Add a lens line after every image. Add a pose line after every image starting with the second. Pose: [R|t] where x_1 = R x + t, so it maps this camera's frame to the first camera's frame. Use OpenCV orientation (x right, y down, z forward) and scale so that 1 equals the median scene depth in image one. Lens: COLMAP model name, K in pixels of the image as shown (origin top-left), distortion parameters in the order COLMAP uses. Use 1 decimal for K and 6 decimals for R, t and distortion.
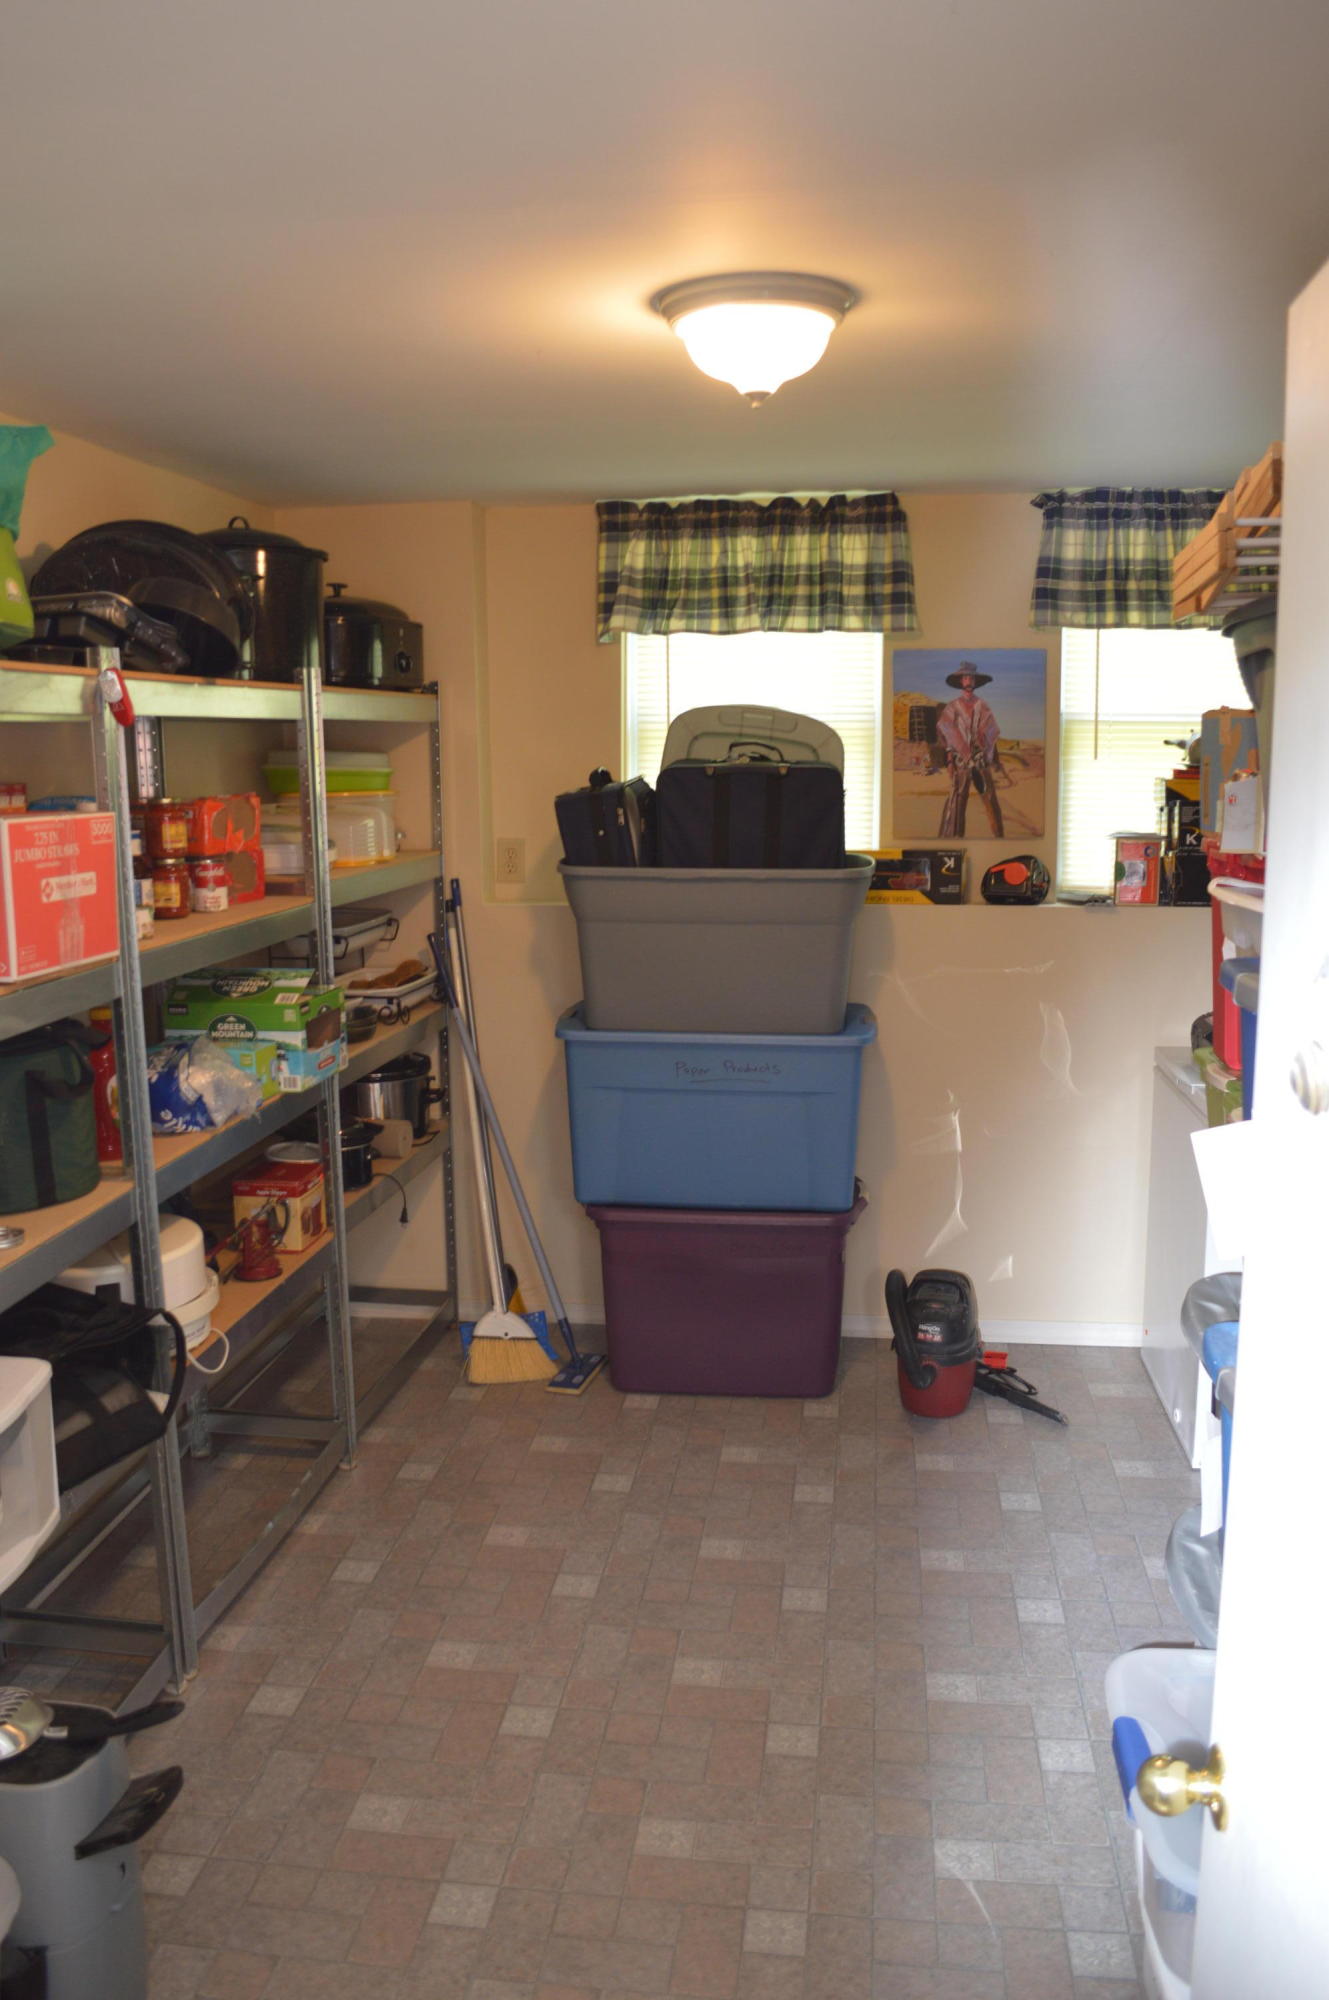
lens RADIAL K [[1569.7, 0, 664.8], [0, 1569.7, 999.6], [0, 0, 1]] dist [-0.087930, 0.004612]
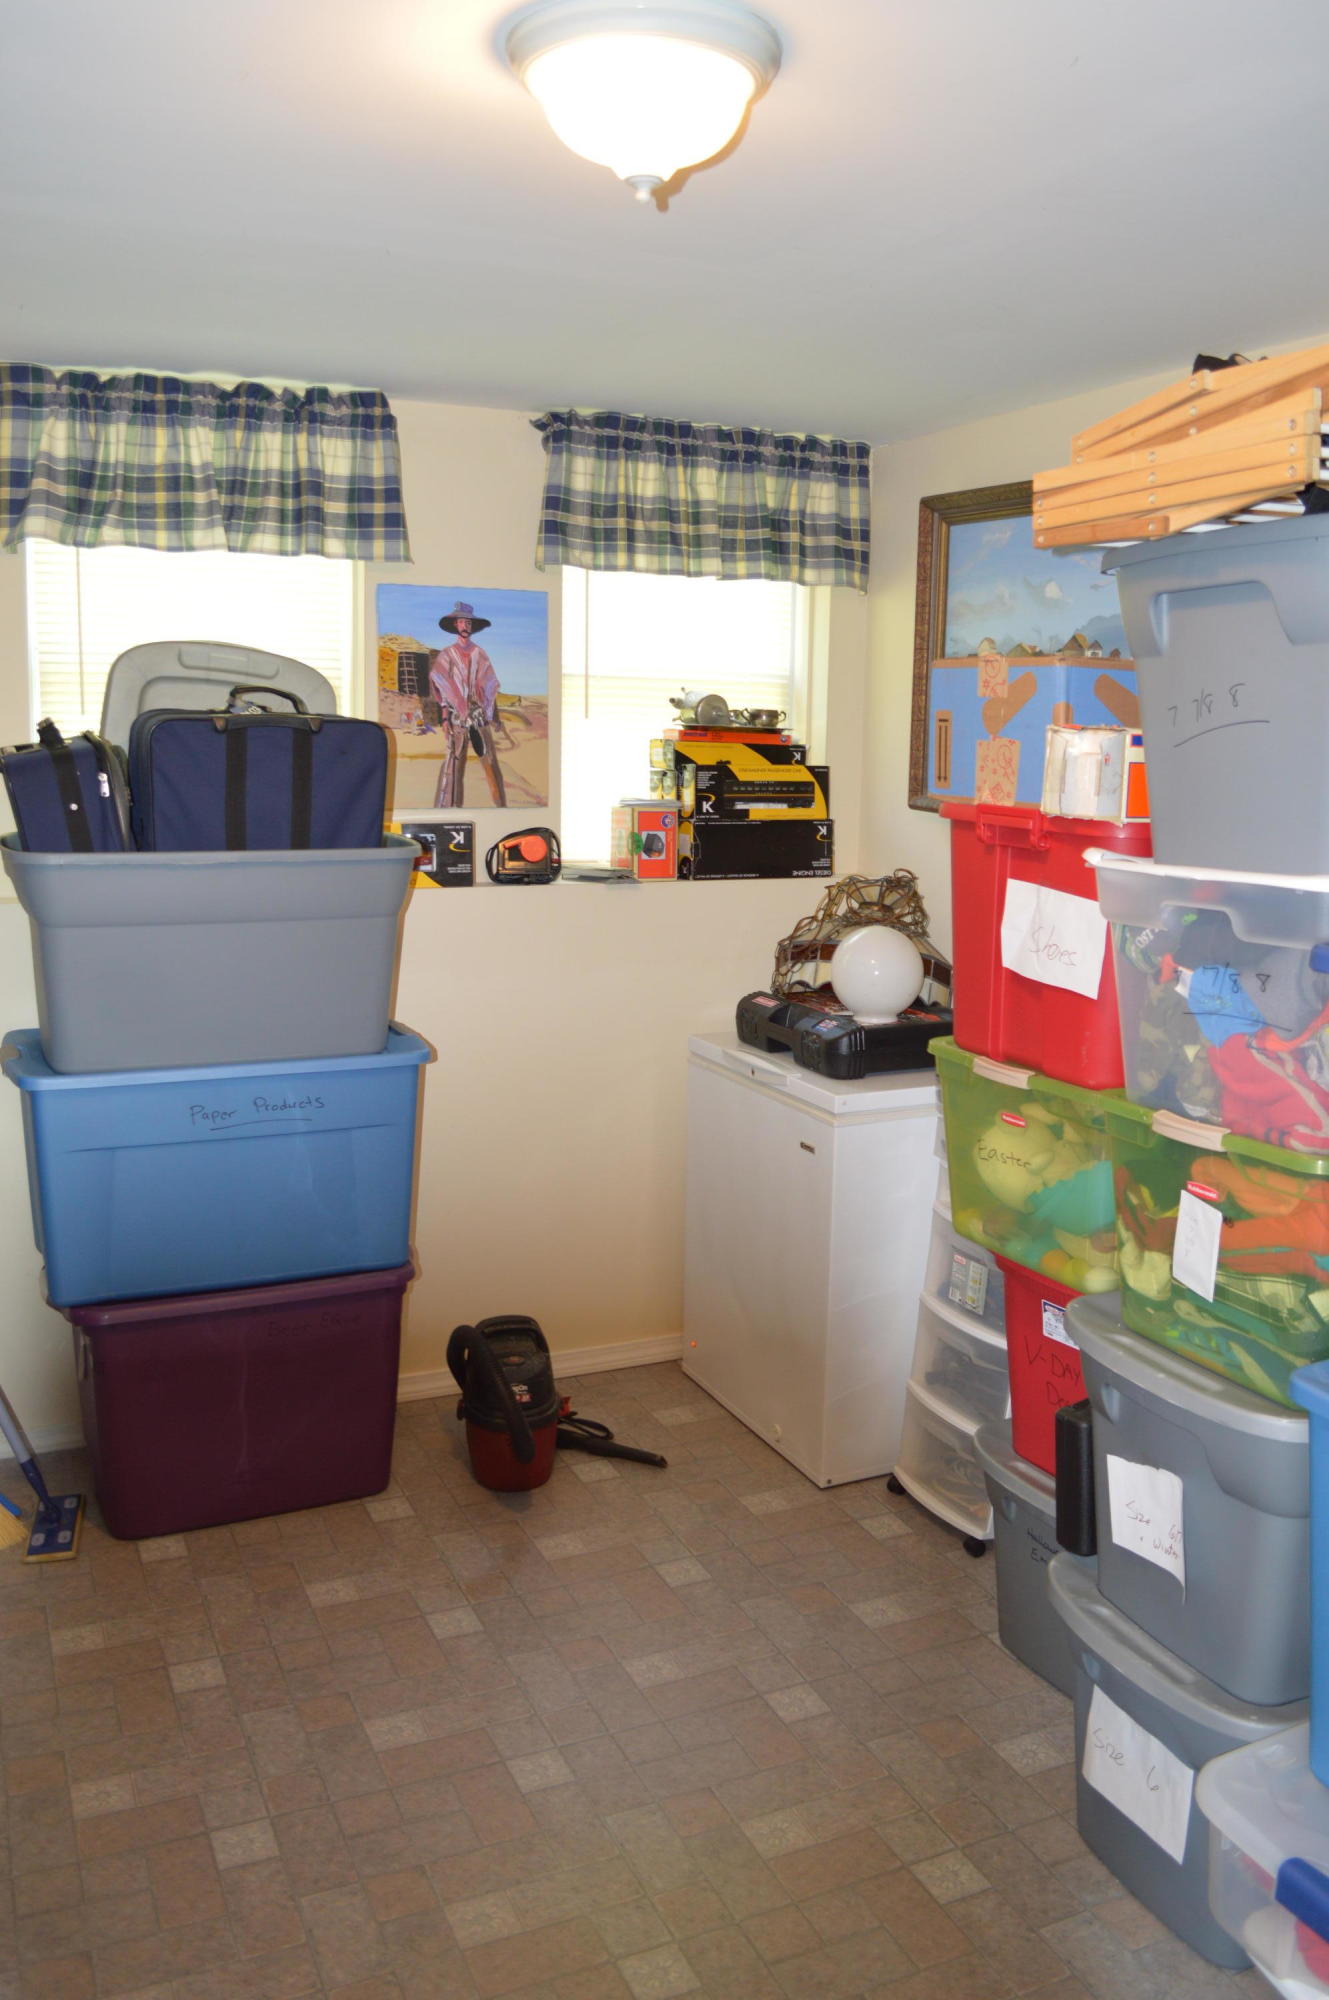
lens RADIAL K [[1569.7, 0, 664.9], [0, 1569.7, 1001.8], [0, 0, 1]] dist [-0.087930, 0.004612]
pose [[0.849985, -0.070023, 0.522132, -0.175545], [0.060613, 0.997544, 0.035108, -0.021780], [-0.523308, 0.001807, 0.852142, 0.217723]]
